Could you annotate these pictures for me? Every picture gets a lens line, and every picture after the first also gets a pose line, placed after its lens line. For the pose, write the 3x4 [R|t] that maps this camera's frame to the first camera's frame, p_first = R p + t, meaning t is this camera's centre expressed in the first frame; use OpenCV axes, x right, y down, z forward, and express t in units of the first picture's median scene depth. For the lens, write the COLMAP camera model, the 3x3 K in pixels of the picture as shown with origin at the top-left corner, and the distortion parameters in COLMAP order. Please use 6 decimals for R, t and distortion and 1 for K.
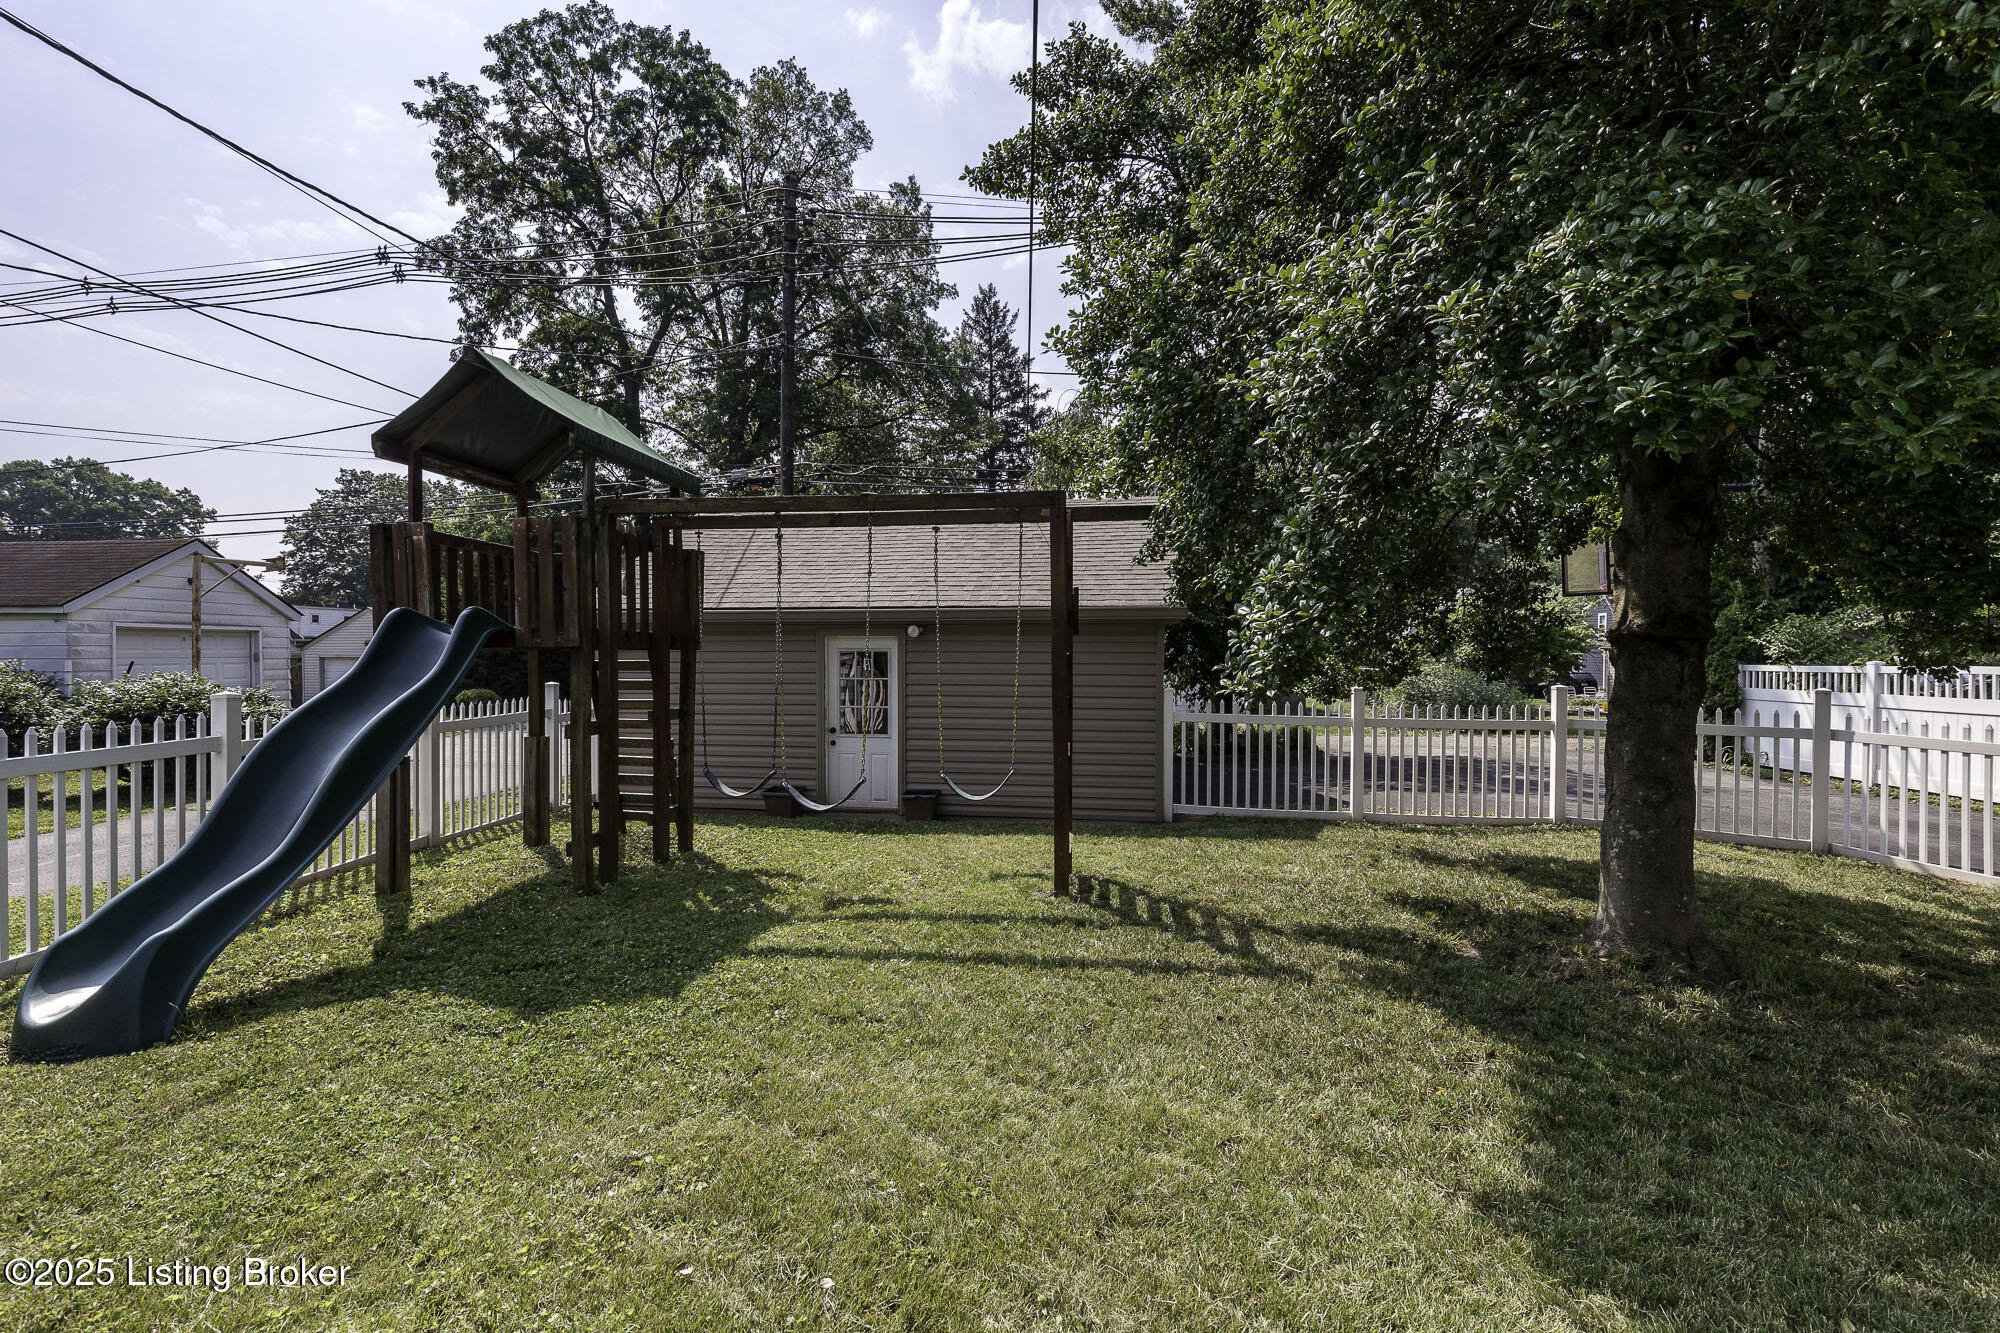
lens RADIAL K [[904.5, 0, 994.8], [0, 904.5, 666.8], [0, 0, 1]] dist [0.004400, -0.000616]
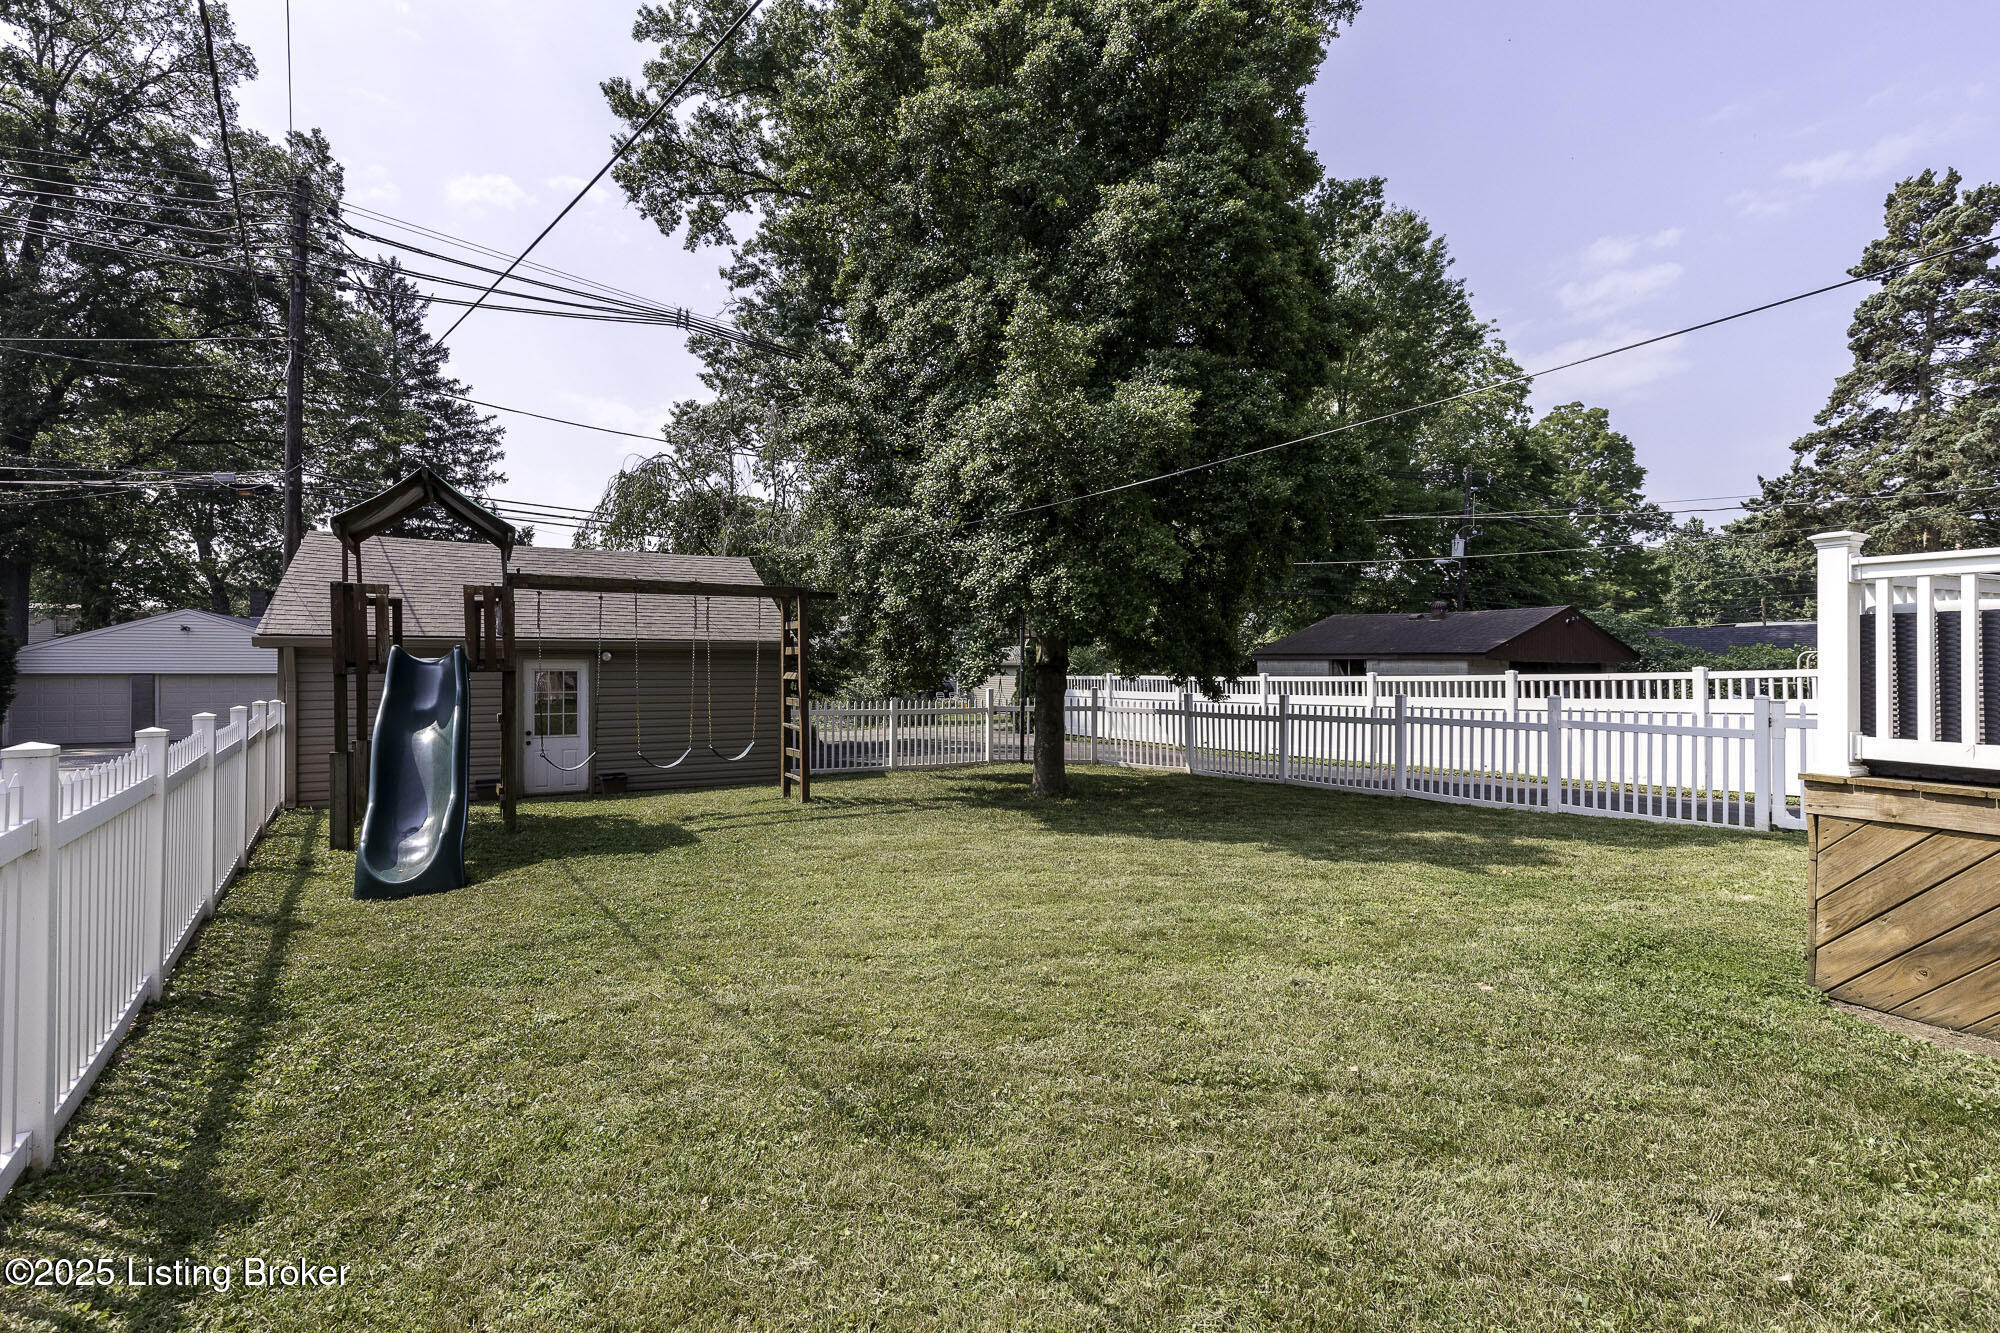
lens RADIAL K [[912.3, 0, 1000.0], [0, 912.3, 666.5], [0, 0, 1]] dist [0.001558, -0.000381]
pose [[0.790708, -0.001871, 0.612190, -0.295692], [0.009604, 0.999910, -0.009349, -0.003827], [-0.612118, 0.013272, 0.790655, -0.287883]]
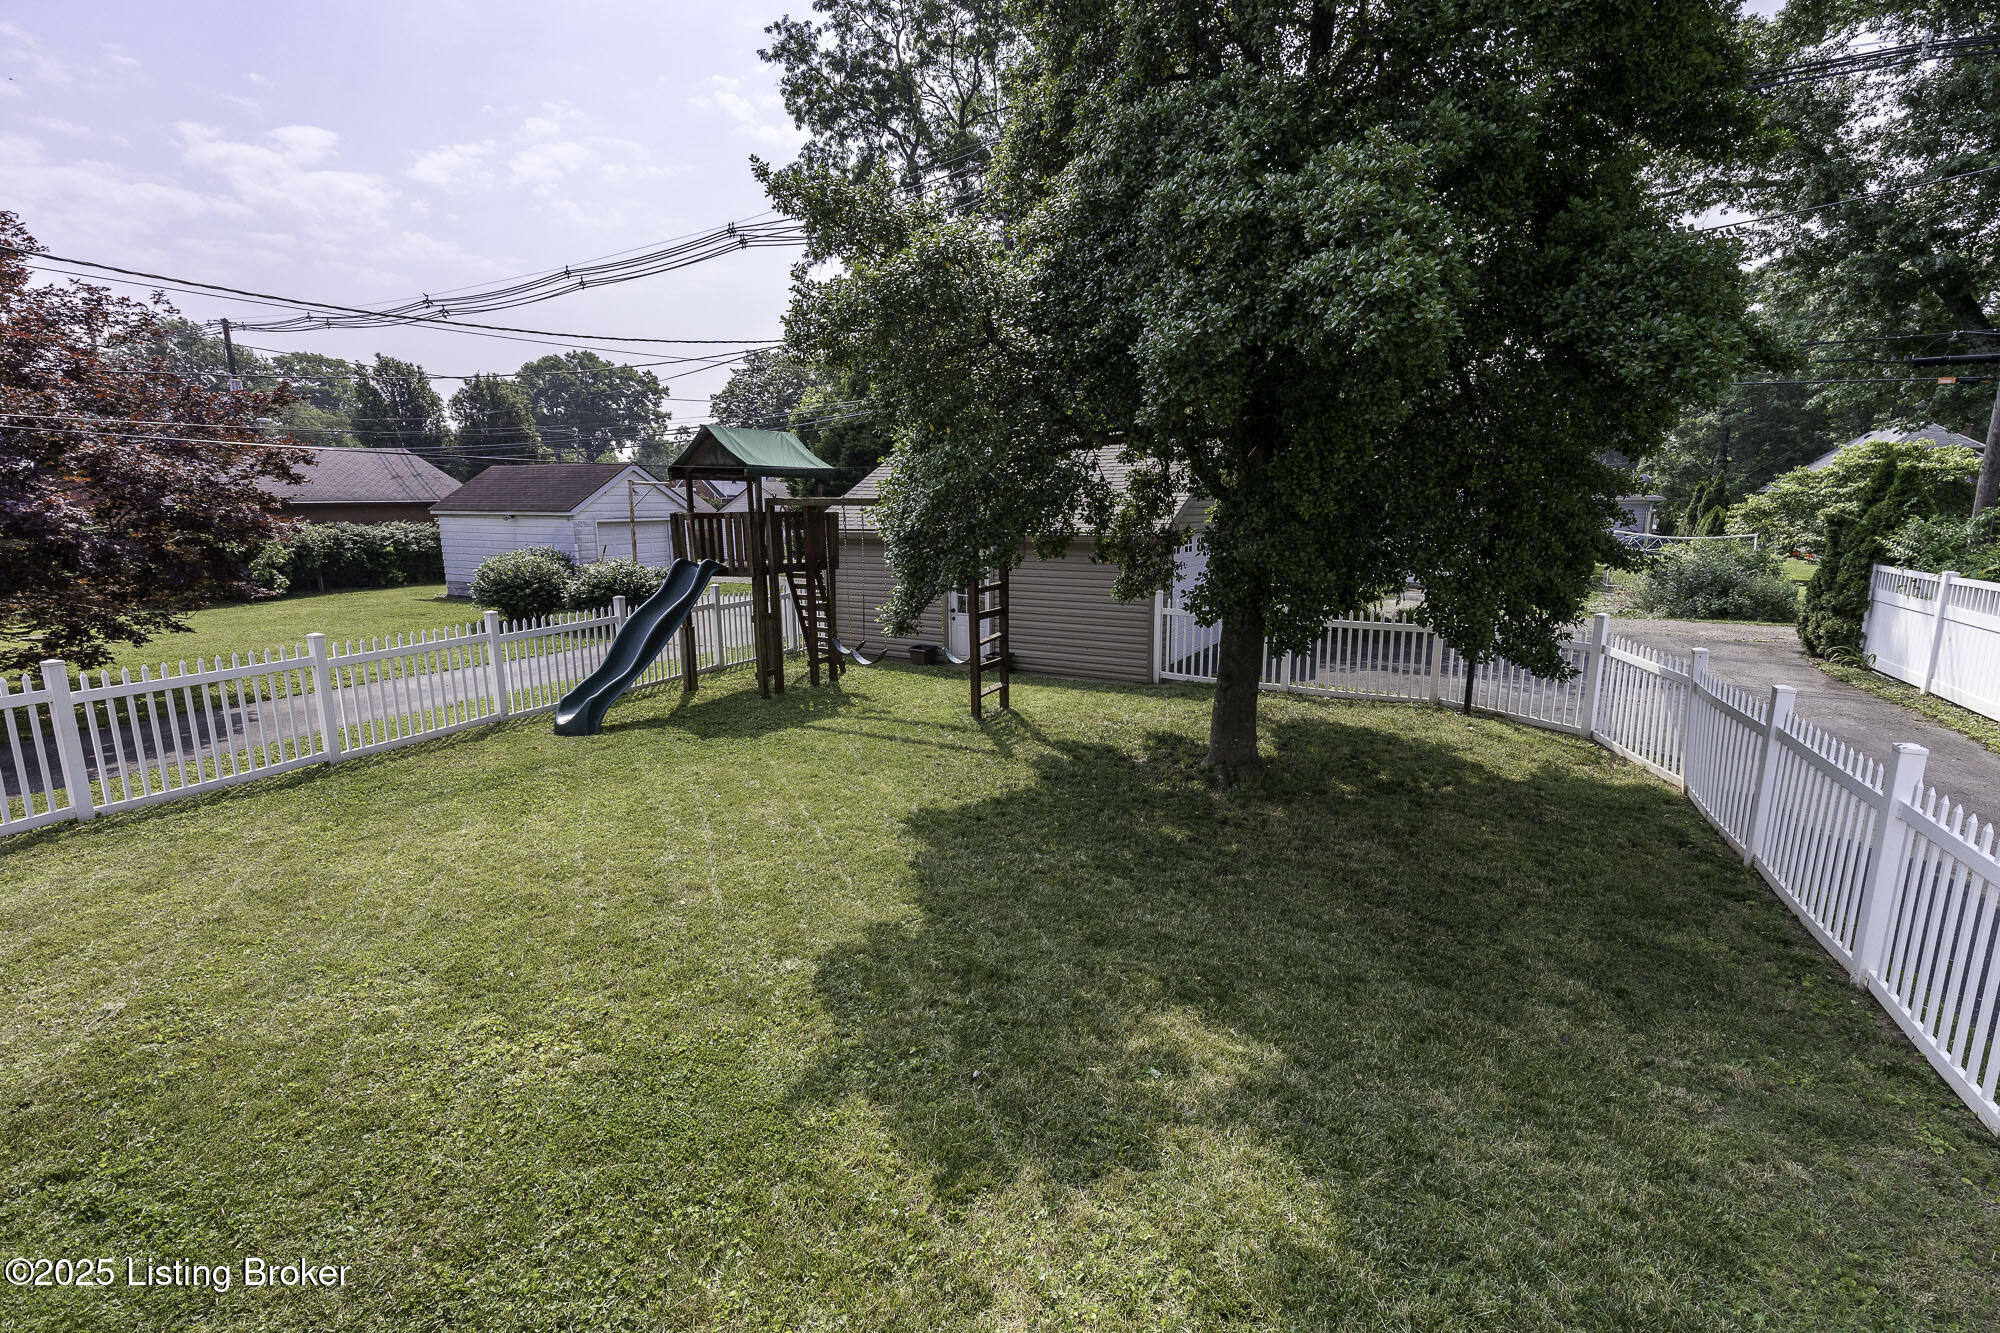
lens RADIAL K [[904.5, 0, 994.8], [0, 904.5, 666.8], [0, 0, 1]] dist [0.004400, -0.000616]
pose [[0.928890, 0.058394, -0.365723, 0.300820], [0.005094, 0.985384, 0.170272, -0.063762], [0.370321, -0.160027, 0.915016, -0.258688]]
